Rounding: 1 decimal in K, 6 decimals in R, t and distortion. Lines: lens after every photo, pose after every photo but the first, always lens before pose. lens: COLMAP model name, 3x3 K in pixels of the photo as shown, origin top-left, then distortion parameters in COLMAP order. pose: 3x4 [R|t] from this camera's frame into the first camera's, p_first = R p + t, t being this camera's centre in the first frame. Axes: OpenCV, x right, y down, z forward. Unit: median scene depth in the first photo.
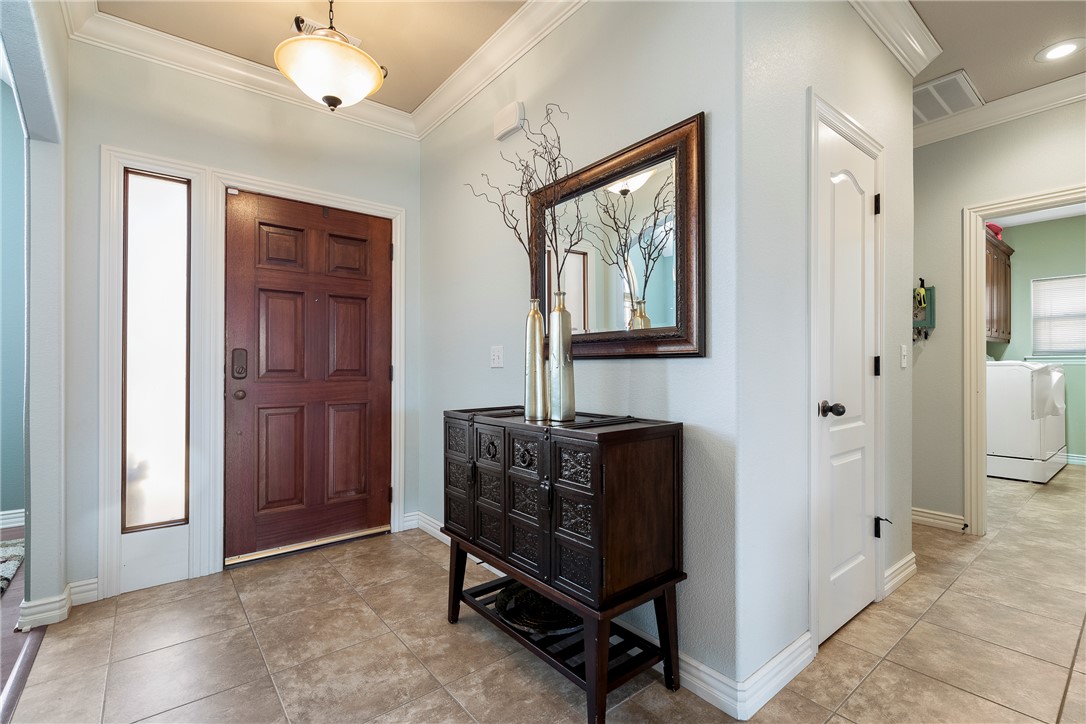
lens RADIAL K [[476.8, 0, 543.4], [0, 476.8, 368.5], [0, 0, 1]] dist [-0.000596, -0.000822]
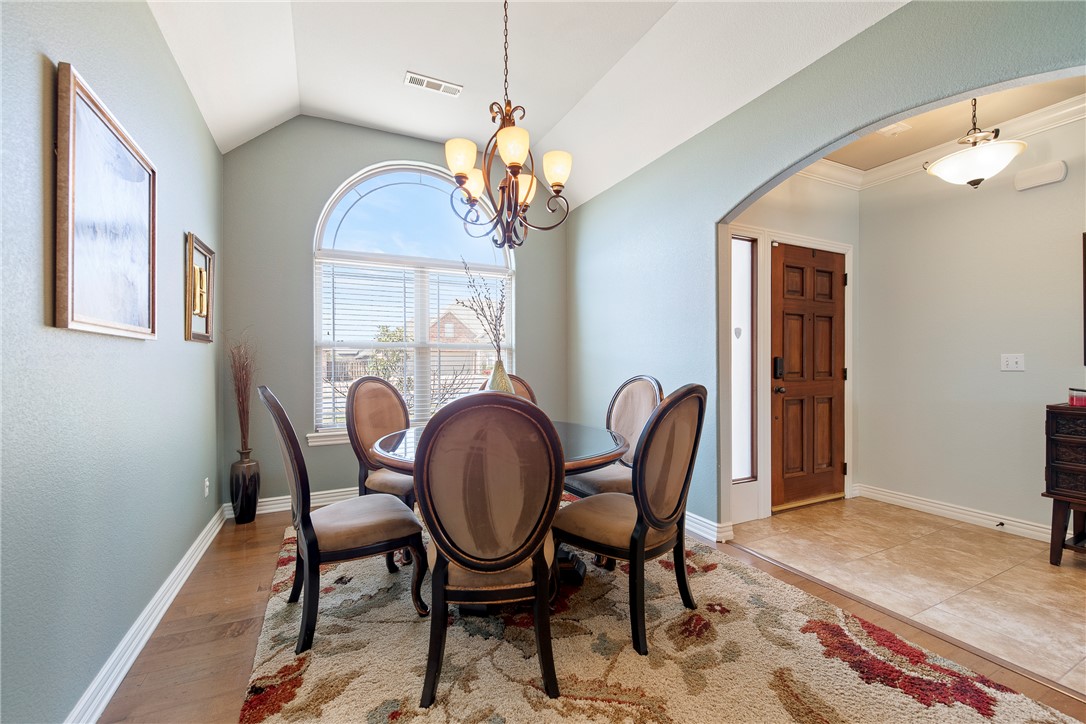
lens RADIAL K [[431.4, 0, 545.2], [0, 431.4, 361.9], [0, 0, 1]] dist [-0.002924, -0.000577]
pose [[0.972712, -0.003620, -0.231986, -1.022464], [0.002375, 0.999981, -0.005646, -0.021901], [0.232002, 0.004941, 0.972703, -0.385893]]
